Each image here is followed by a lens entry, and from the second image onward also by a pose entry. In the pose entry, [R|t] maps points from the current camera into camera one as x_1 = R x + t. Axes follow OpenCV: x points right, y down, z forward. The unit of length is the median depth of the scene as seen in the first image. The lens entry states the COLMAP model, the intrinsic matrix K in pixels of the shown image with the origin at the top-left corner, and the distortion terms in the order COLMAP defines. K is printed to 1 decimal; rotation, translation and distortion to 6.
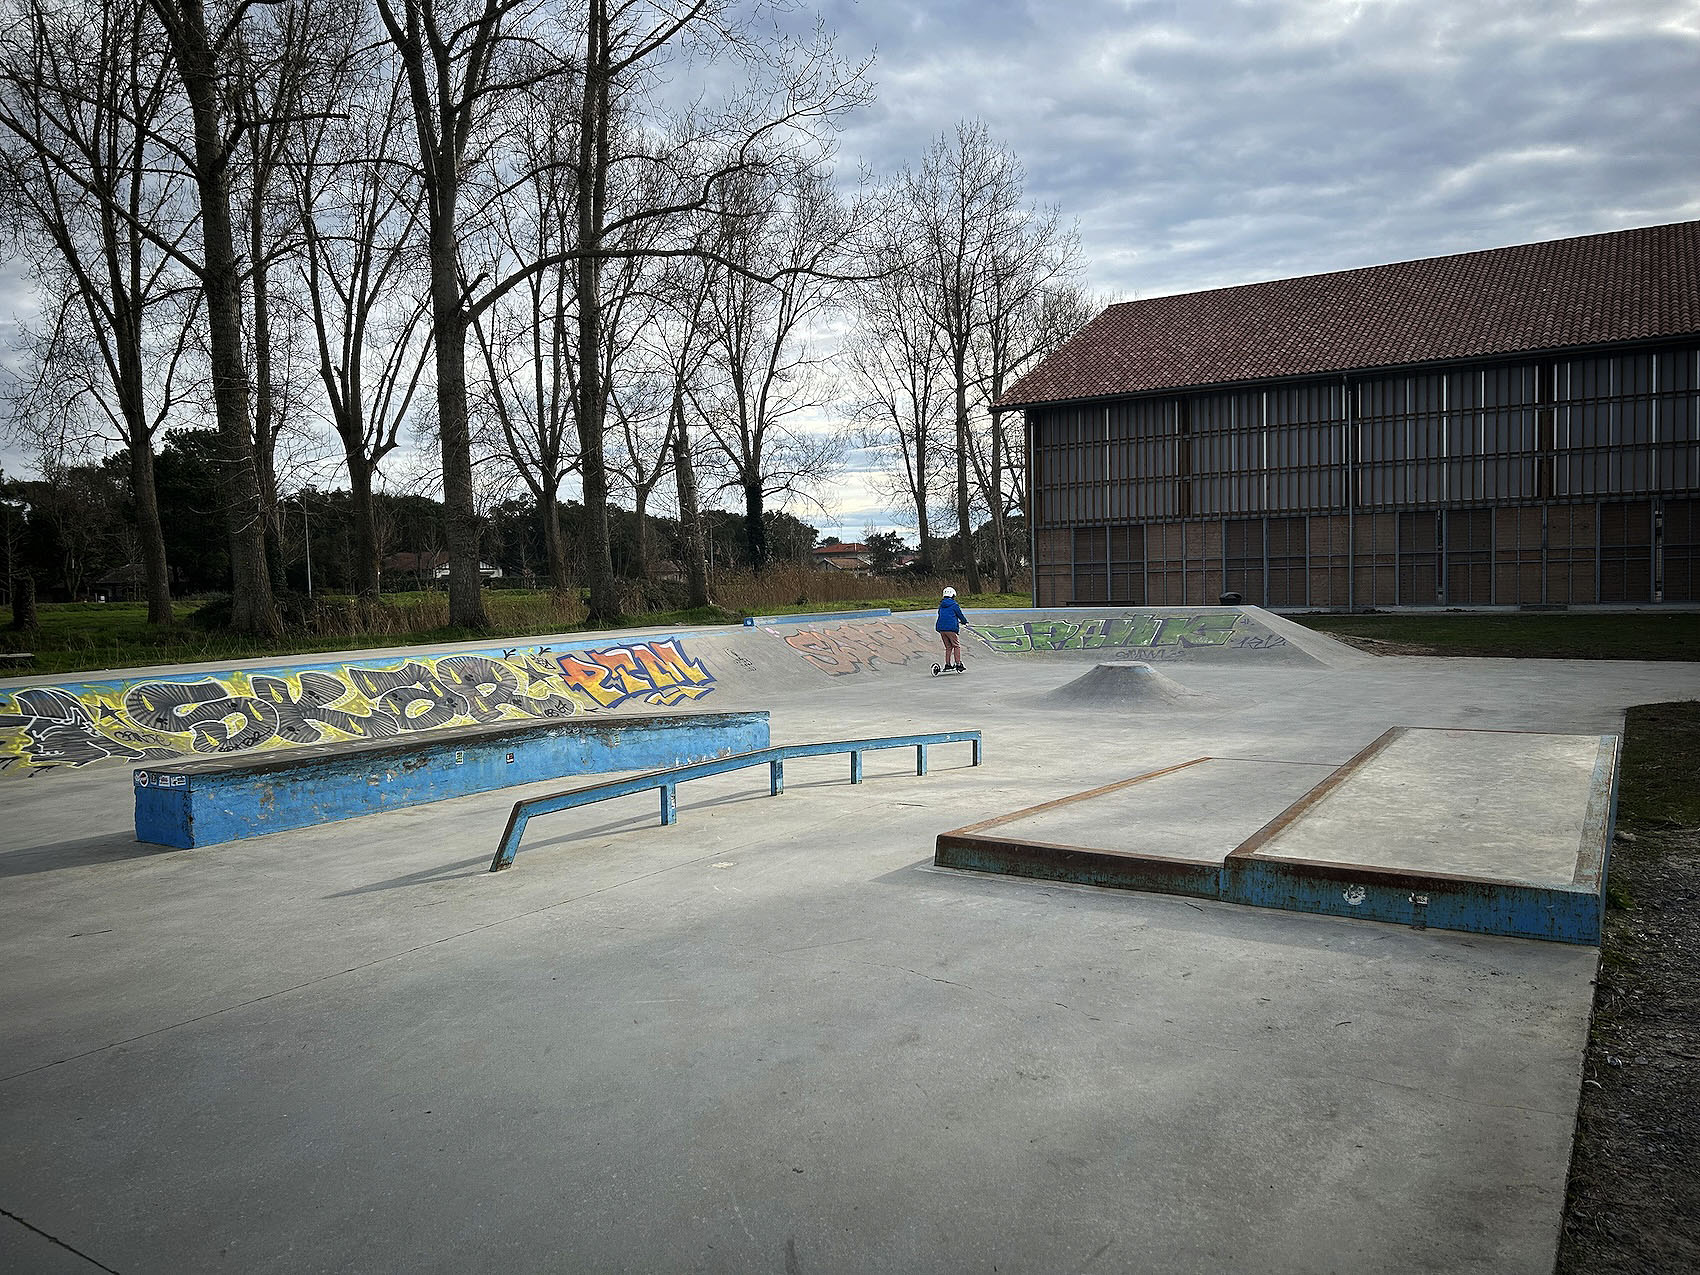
lens RADIAL K [[1268.4, 0, 850.0], [0, 1268.4, 637.5], [0, 0, 1]] dist [0.088194, -0.111895]
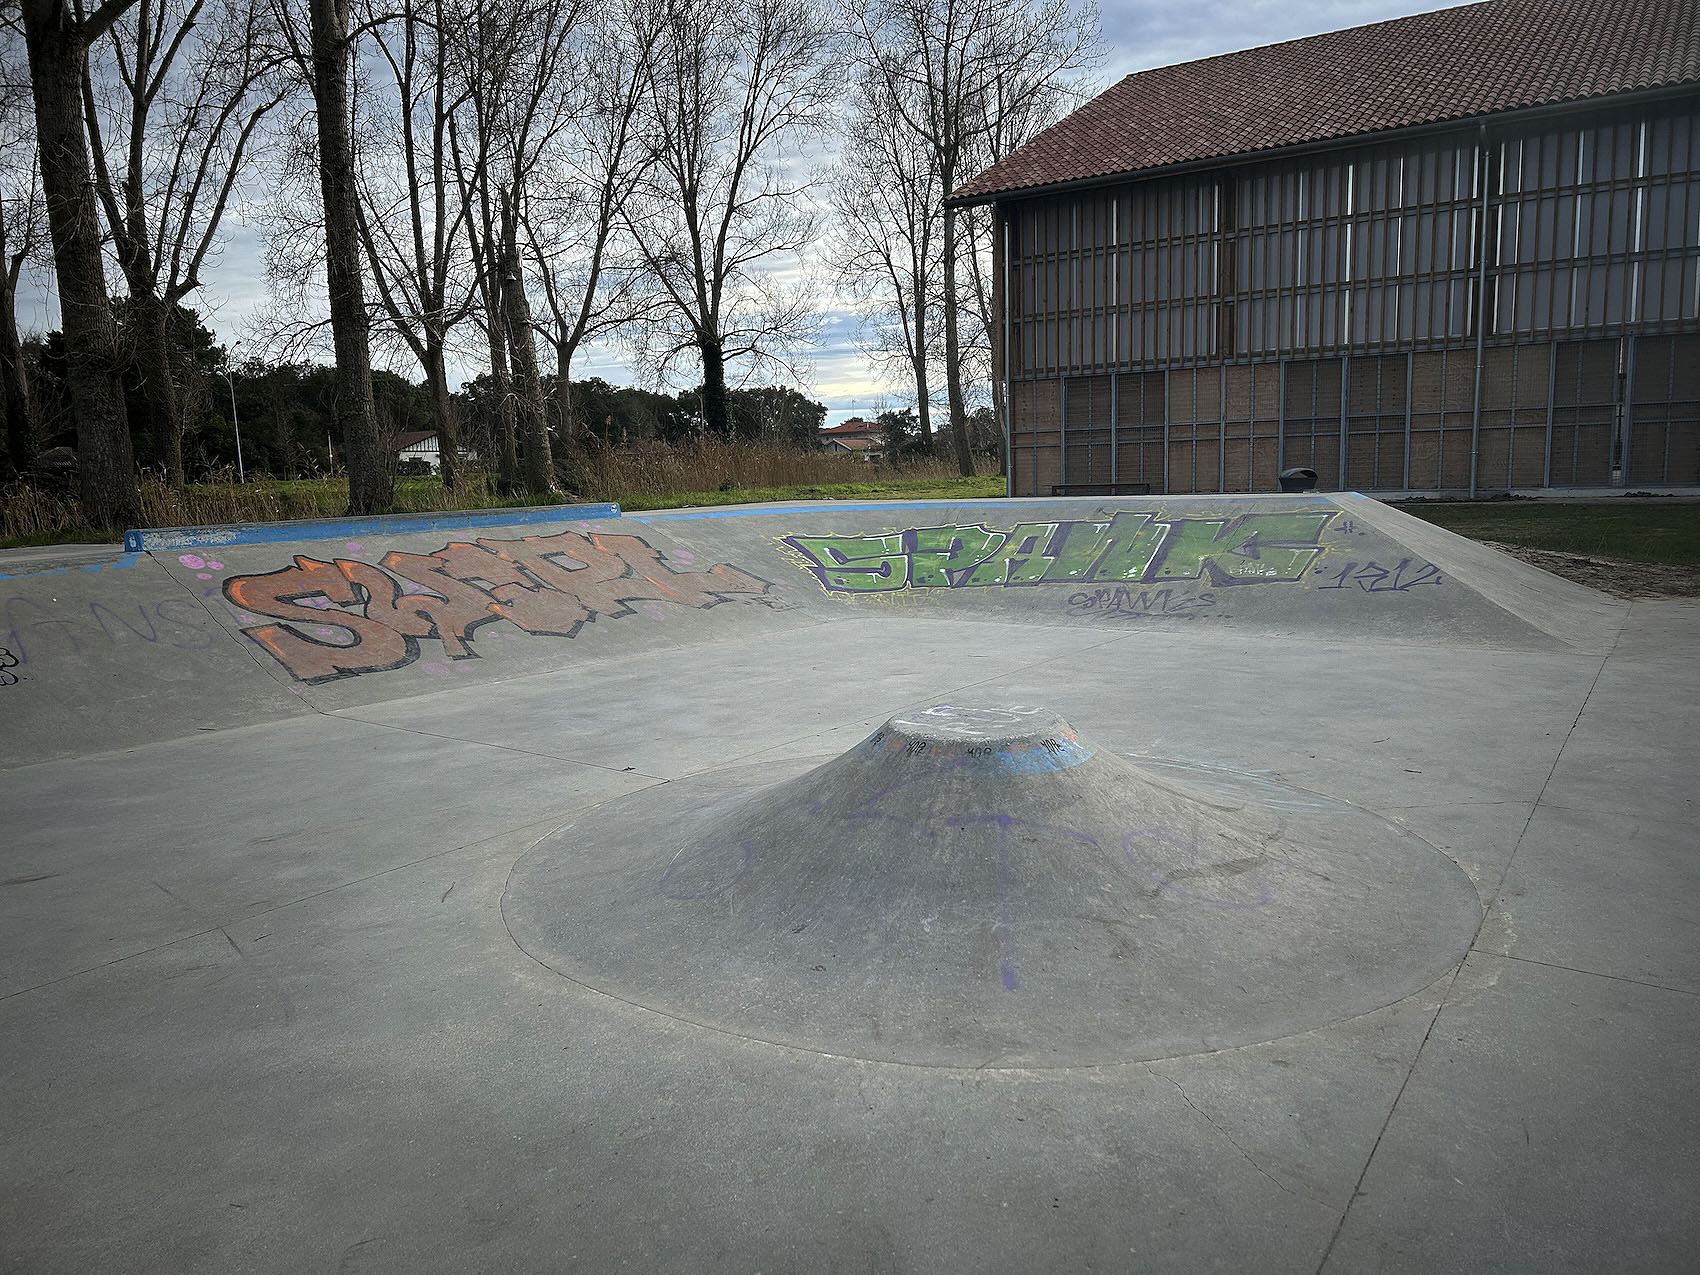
lens RADIAL K [[1272.3, 0, 855.2], [0, 1272.3, 644.2], [0, 0, 1]] dist [0.073048, -0.101631]
pose [[0.999730, -0.002579, -0.023104, 0.081342], [0.004781, 0.995391, 0.095779, -0.009280], [0.022750, -0.095863, 0.995135, 0.303854]]
